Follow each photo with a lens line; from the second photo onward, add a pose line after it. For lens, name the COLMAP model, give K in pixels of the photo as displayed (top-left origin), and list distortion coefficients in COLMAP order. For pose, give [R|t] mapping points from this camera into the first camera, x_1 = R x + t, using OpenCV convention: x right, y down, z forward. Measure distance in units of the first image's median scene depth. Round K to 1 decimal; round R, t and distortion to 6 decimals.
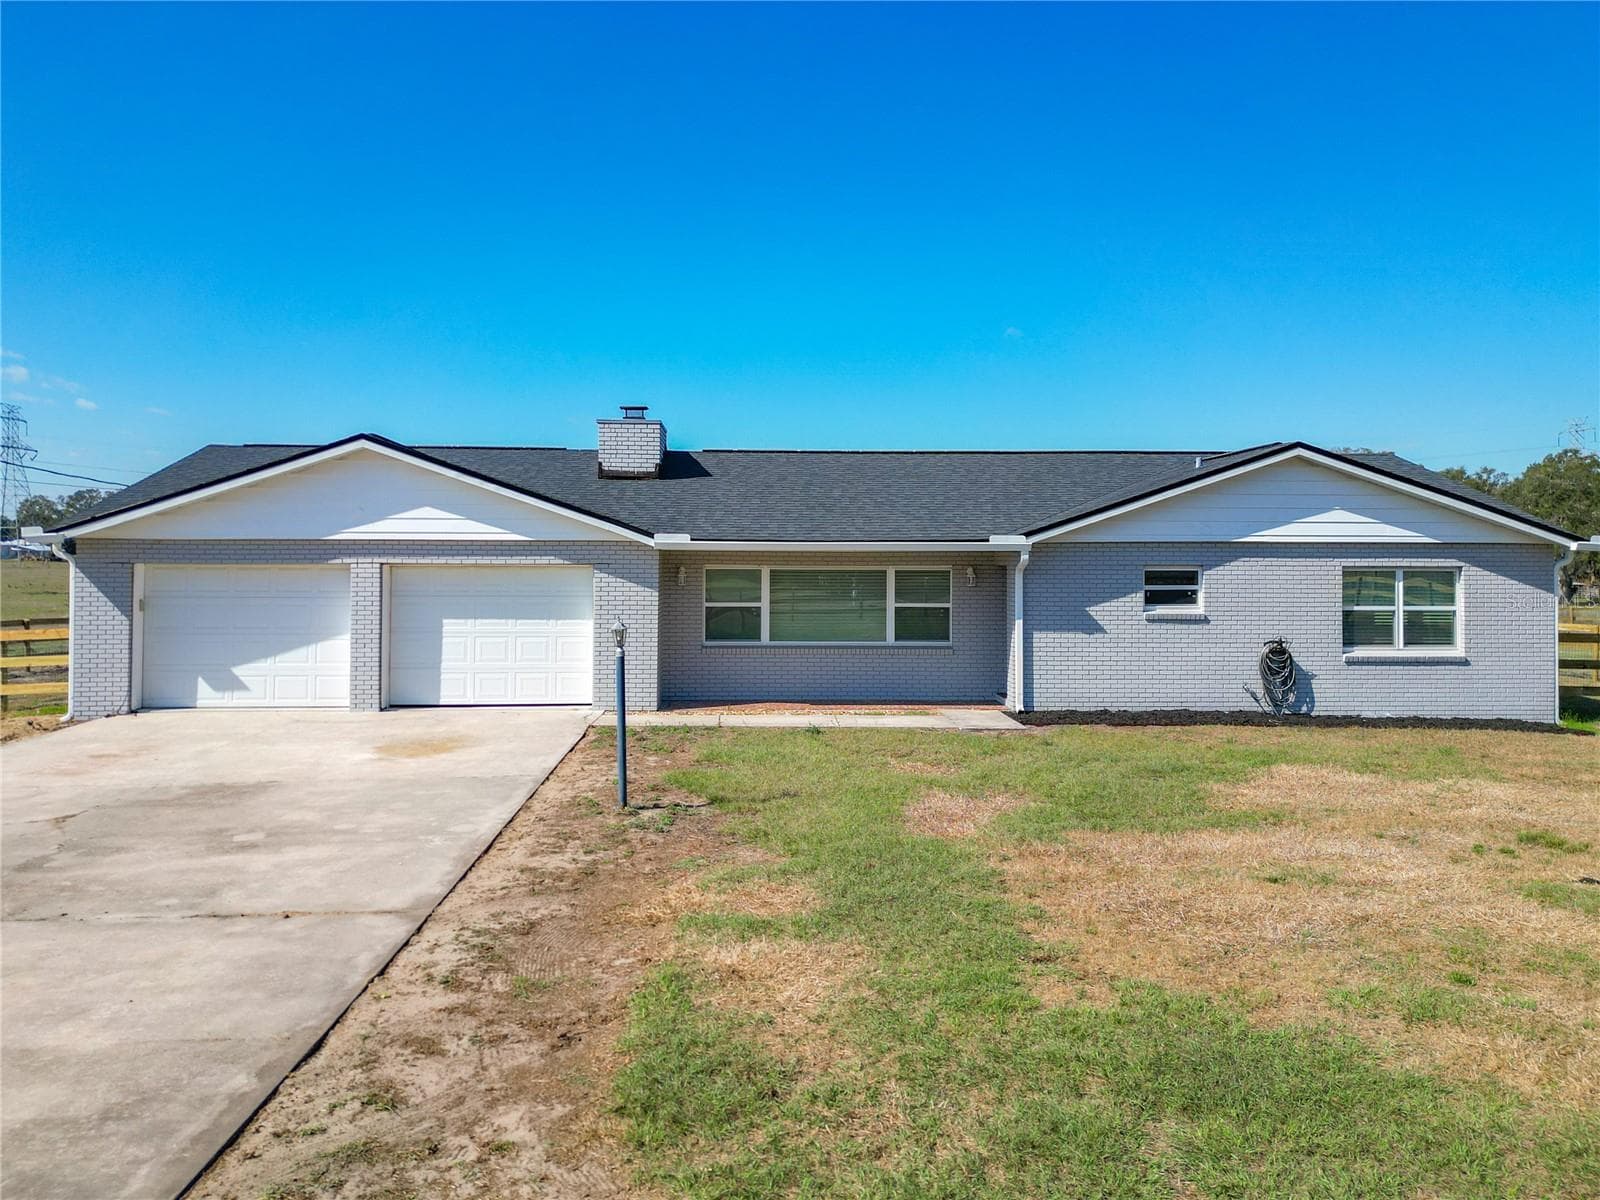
lens RADIAL K [[1176.7, 0, 800.4], [0, 1176.7, 535.3], [0, 0, 1]] dist [0.038181, -0.000095]
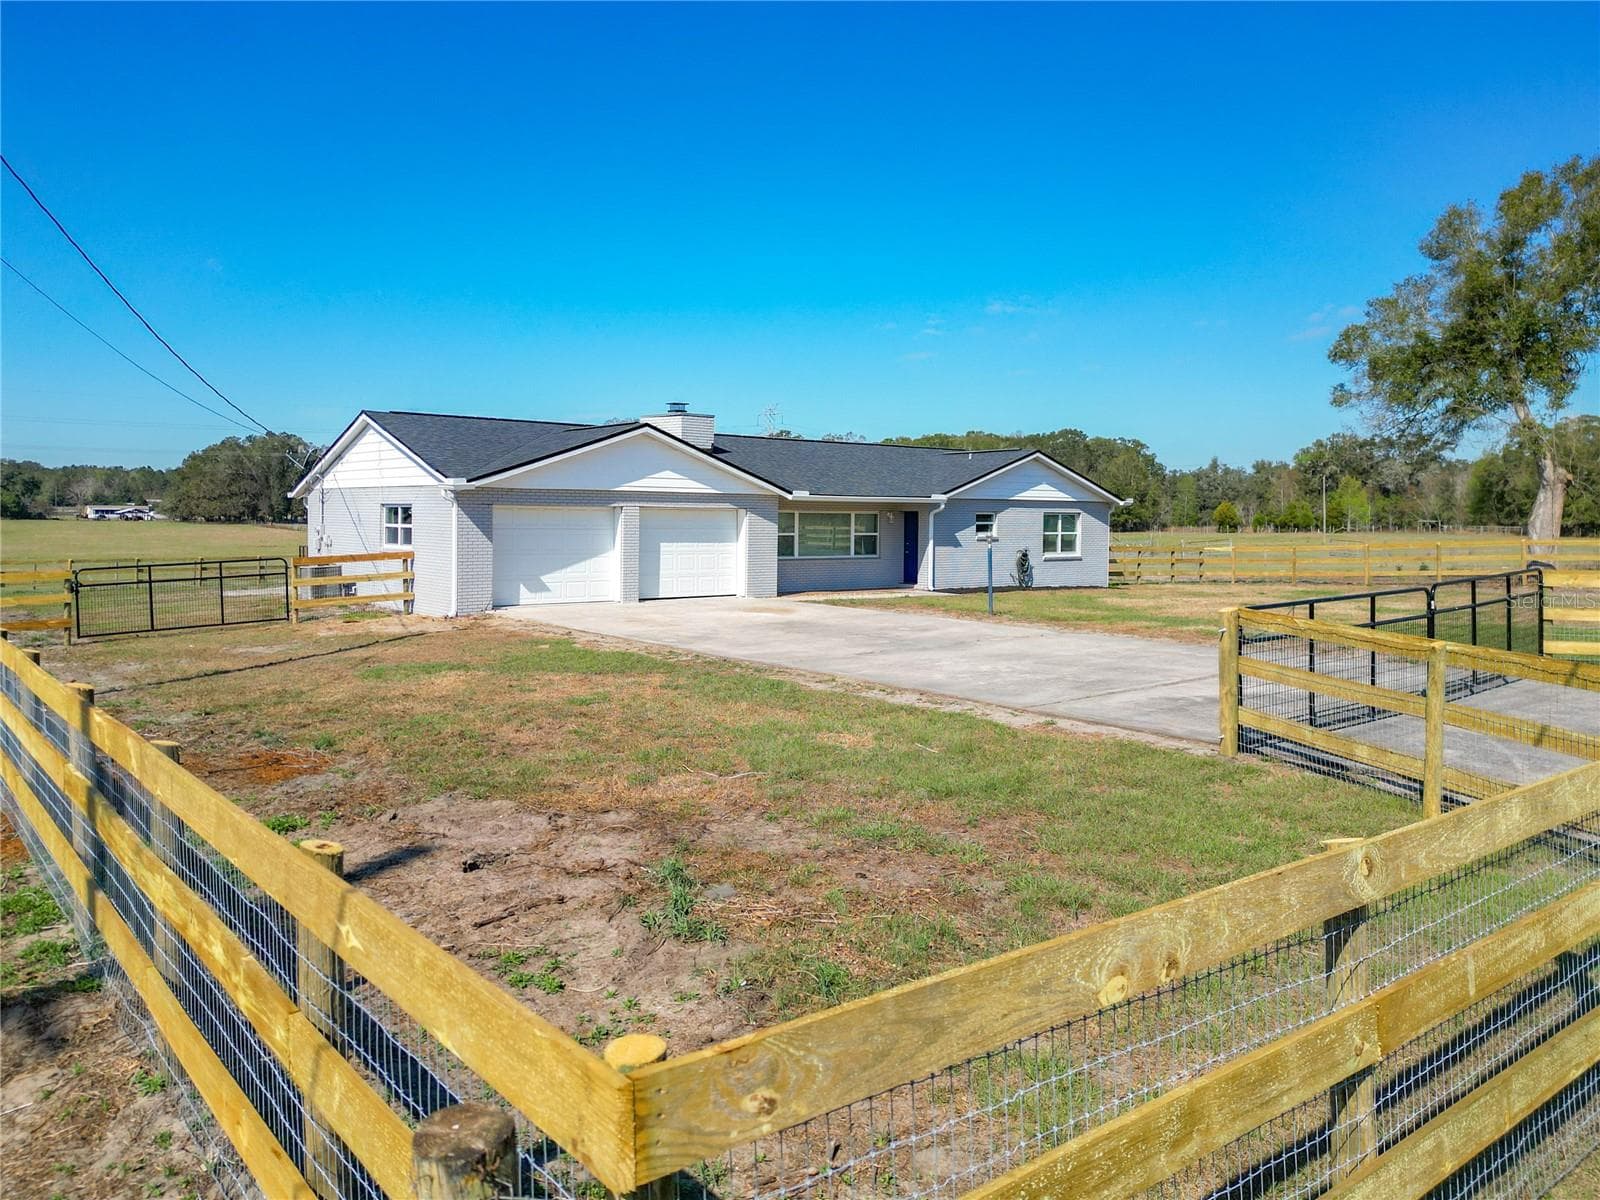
lens RADIAL K [[1176.7, 0, 800.4], [0, 1176.7, 535.3], [0, 0, 1]] dist [0.038181, -0.000095]
pose [[0.801055, -0.005663, 0.598564, -1.058624], [-0.017631, 0.999298, 0.033049, 0.006550], [-0.598331, -0.037027, 0.800393, -0.341741]]
